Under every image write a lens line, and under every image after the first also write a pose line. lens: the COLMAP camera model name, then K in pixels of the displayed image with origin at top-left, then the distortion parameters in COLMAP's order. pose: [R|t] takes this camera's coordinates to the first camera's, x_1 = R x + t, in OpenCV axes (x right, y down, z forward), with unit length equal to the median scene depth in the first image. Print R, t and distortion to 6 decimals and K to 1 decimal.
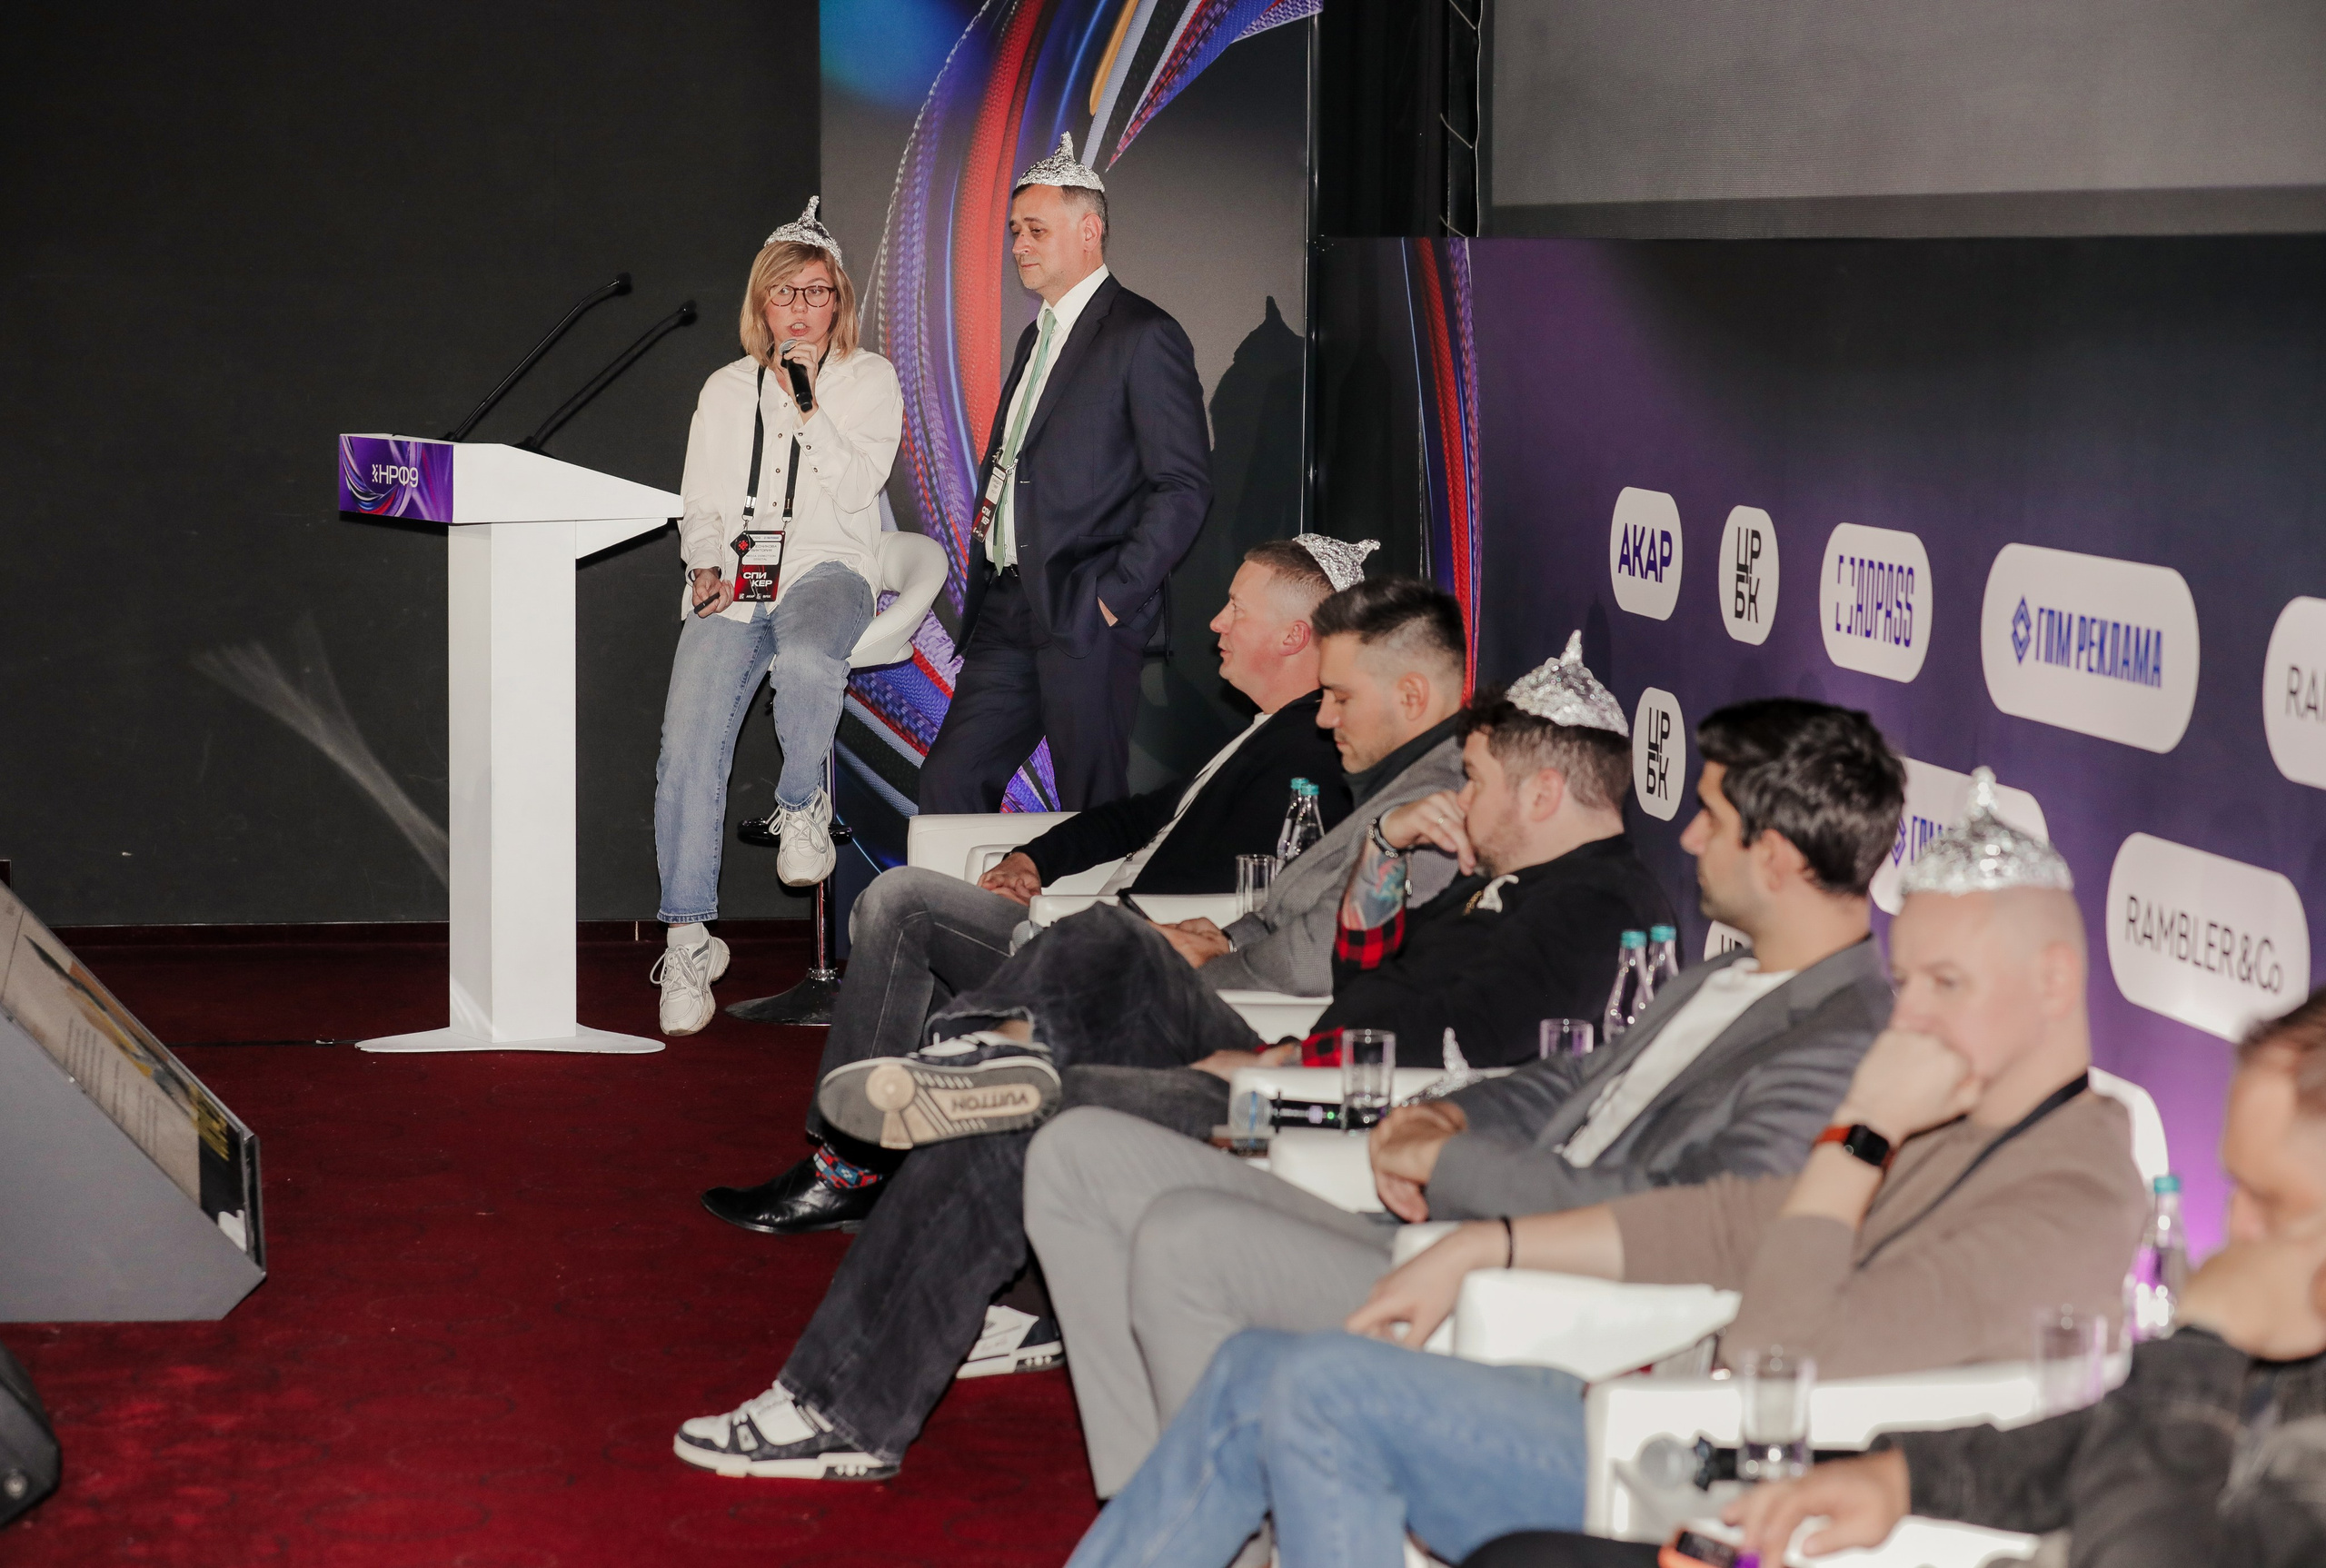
lens RADIAL K [[5105.8, 0, 1173.6], [0, 5105.8, 787.2], [0, 0, 1]] dist [0.078233, 0.000000]
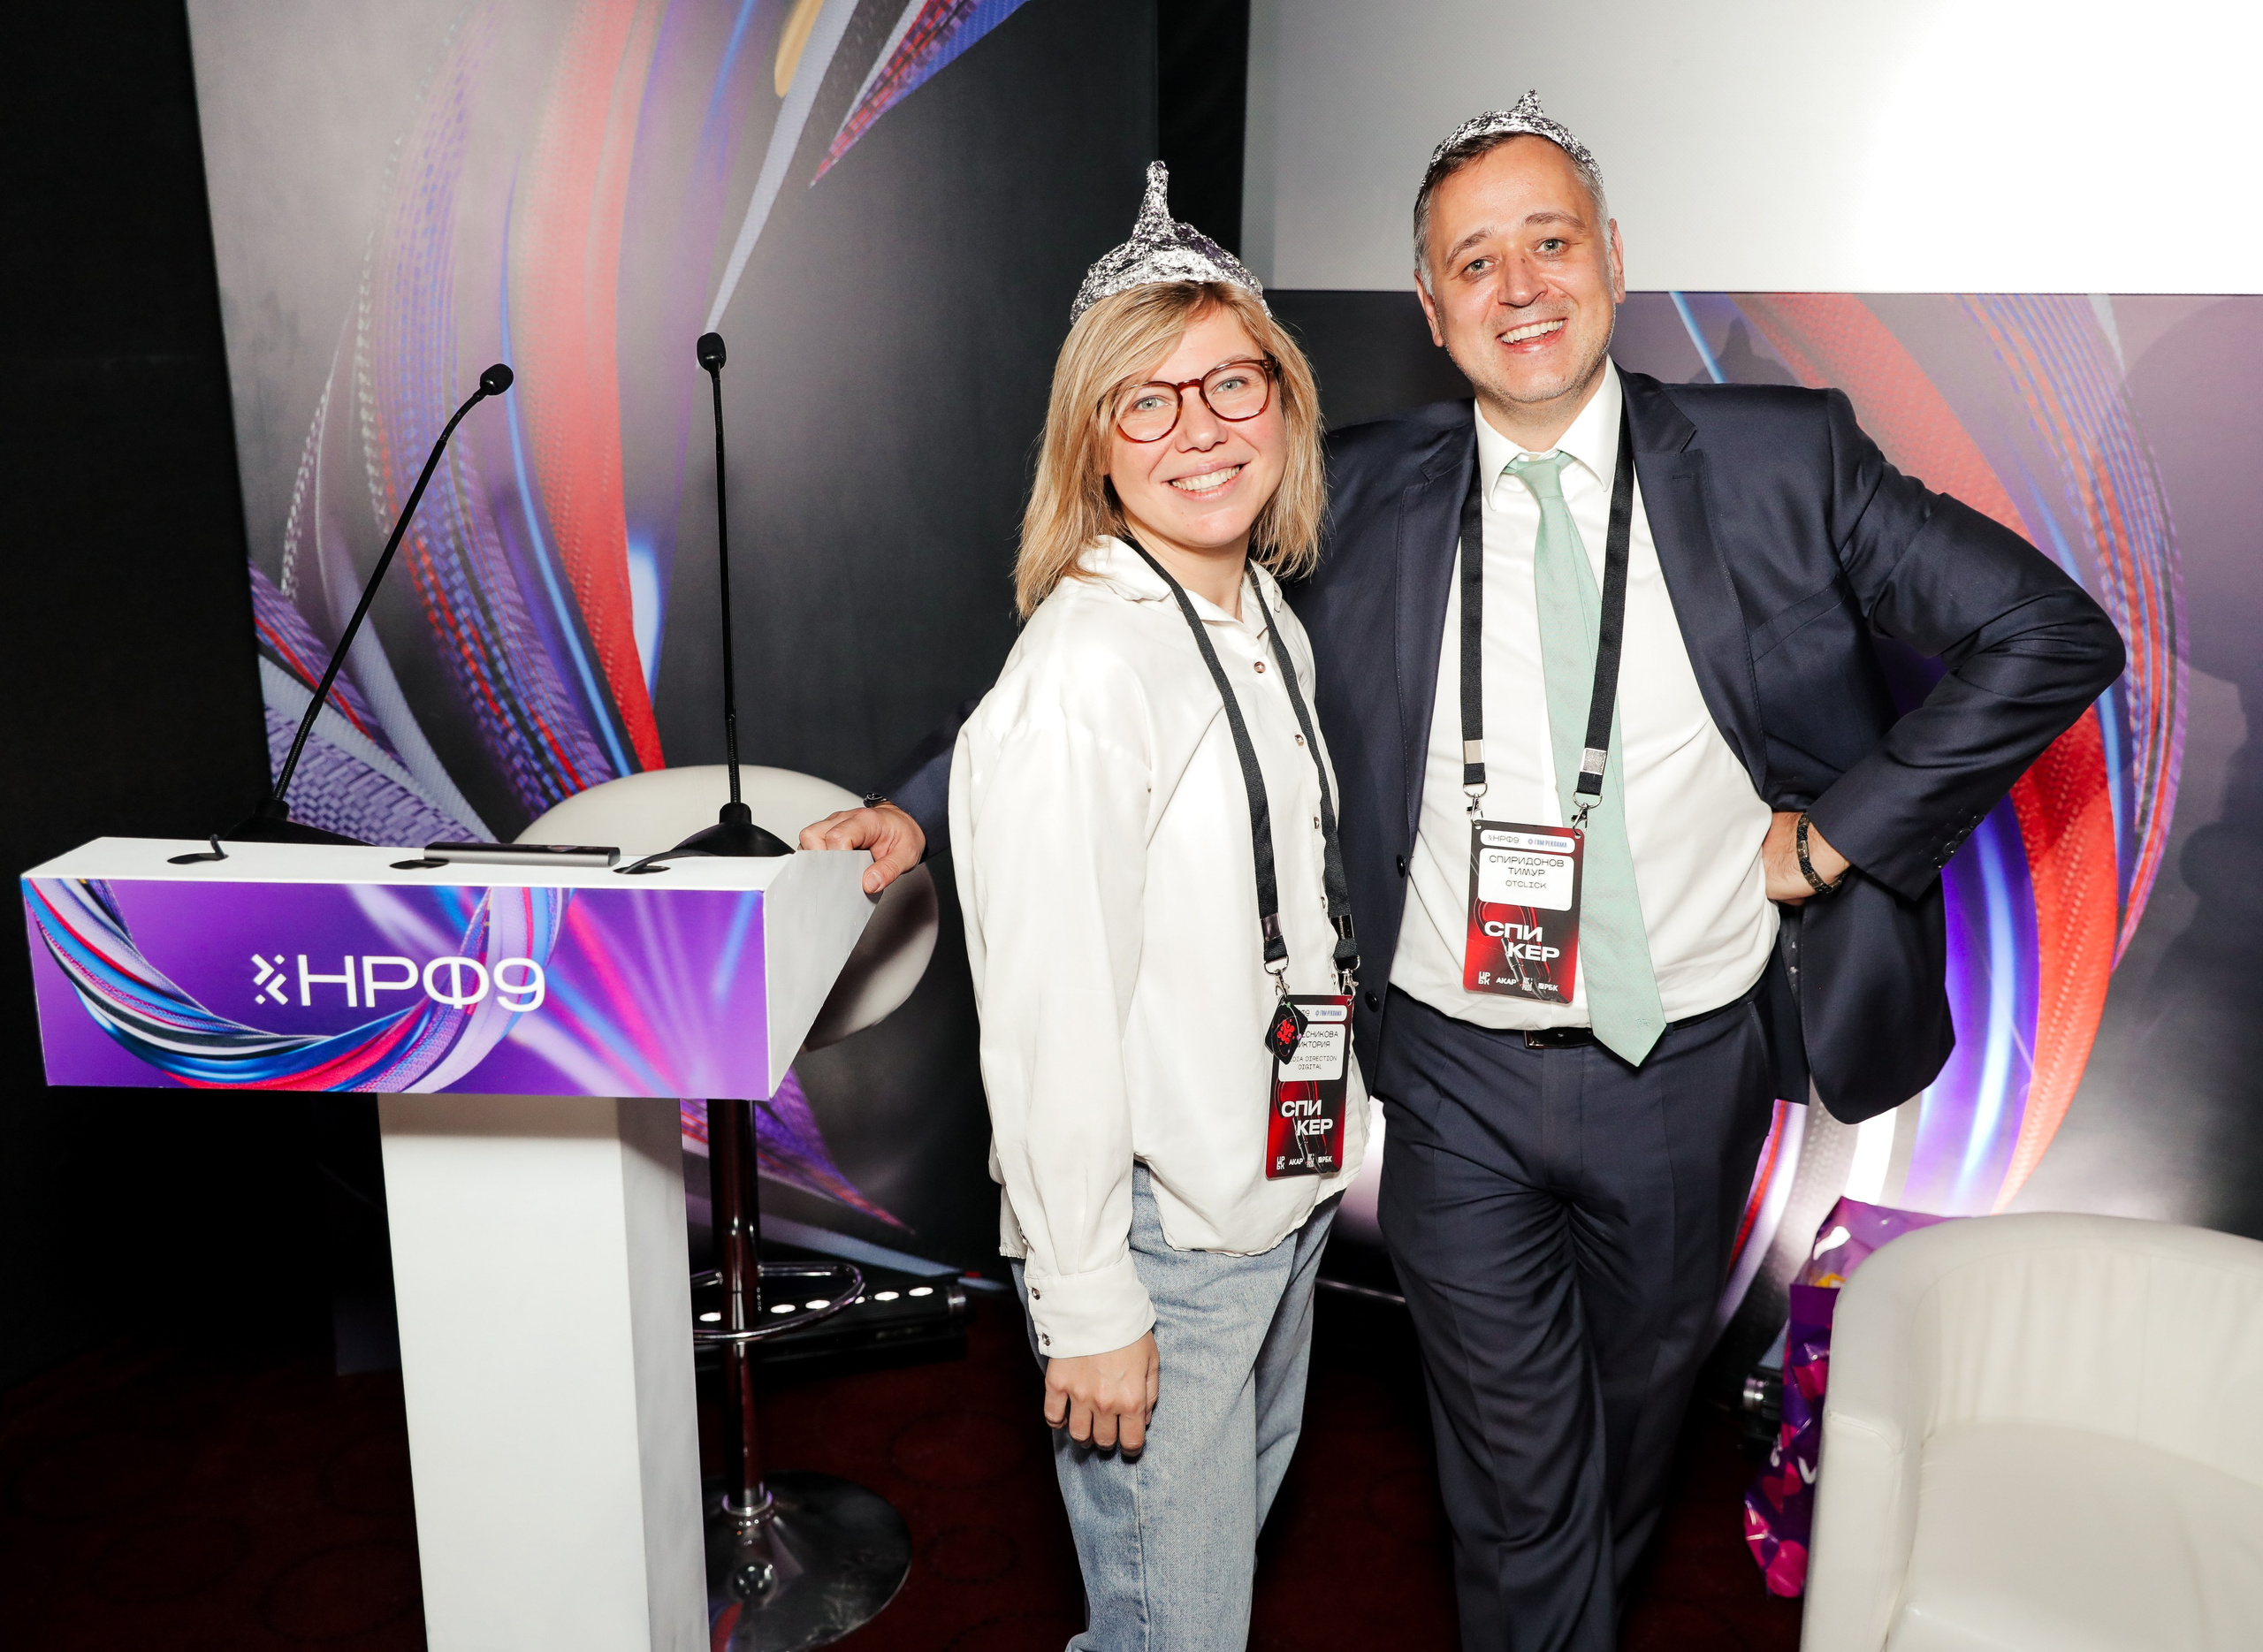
lens RADIAL K [[2034.1, 0, 1178.4], [0, 2034.1, 792.4], [0, 0, 1]] dist [0.010763, -0.007197]
pose [[0.580924, -0.198144, 0.789472, -0.289732], [0.082441, 0.979253, 0.185113, -0.120585], [-0.809772, -0.042452, 0.585206, 1.097747]]
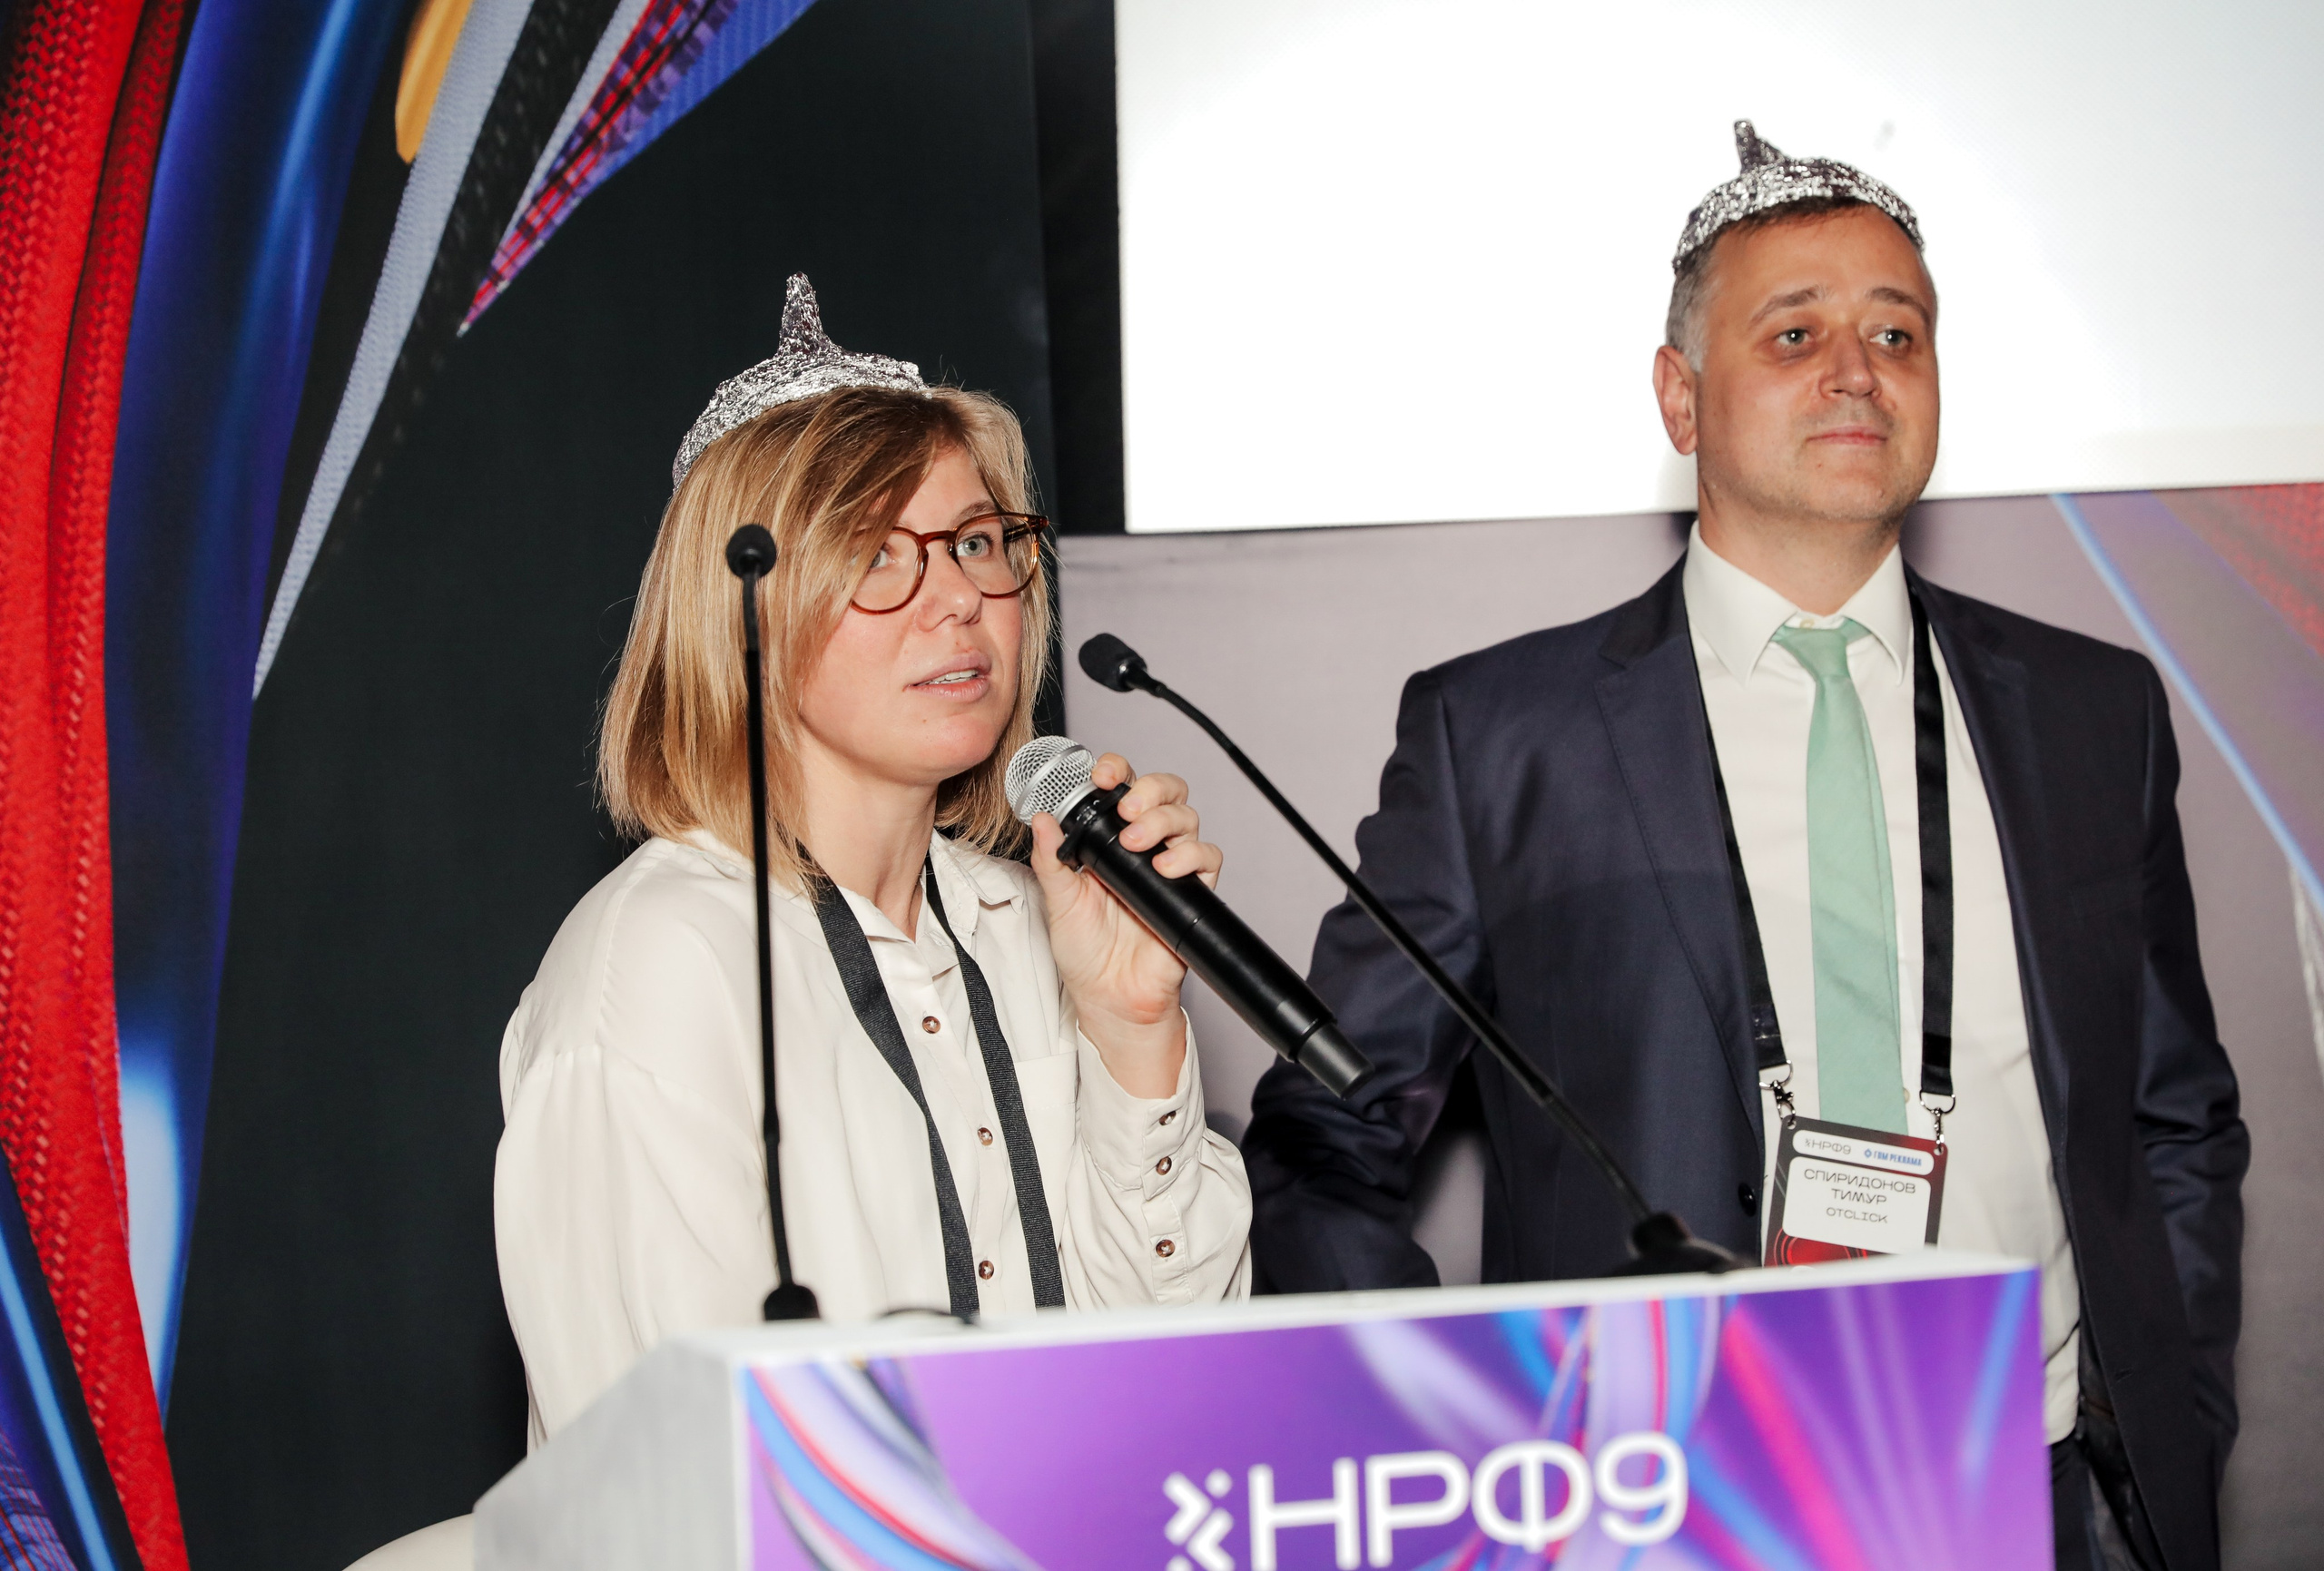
lens RADIAL K [[4658.4, 0, 1181.7], [0, 4658.4, 759.1], [0, 0, 1]] dist [0.054158, 0.000000]
pose [[0.253844, -0.007778, 0.967214, -0.403300], [0.141073, 0.989572, -0.029067, -0.106332], [-0.956902, 0.143827, 0.252294, 1.209056]]
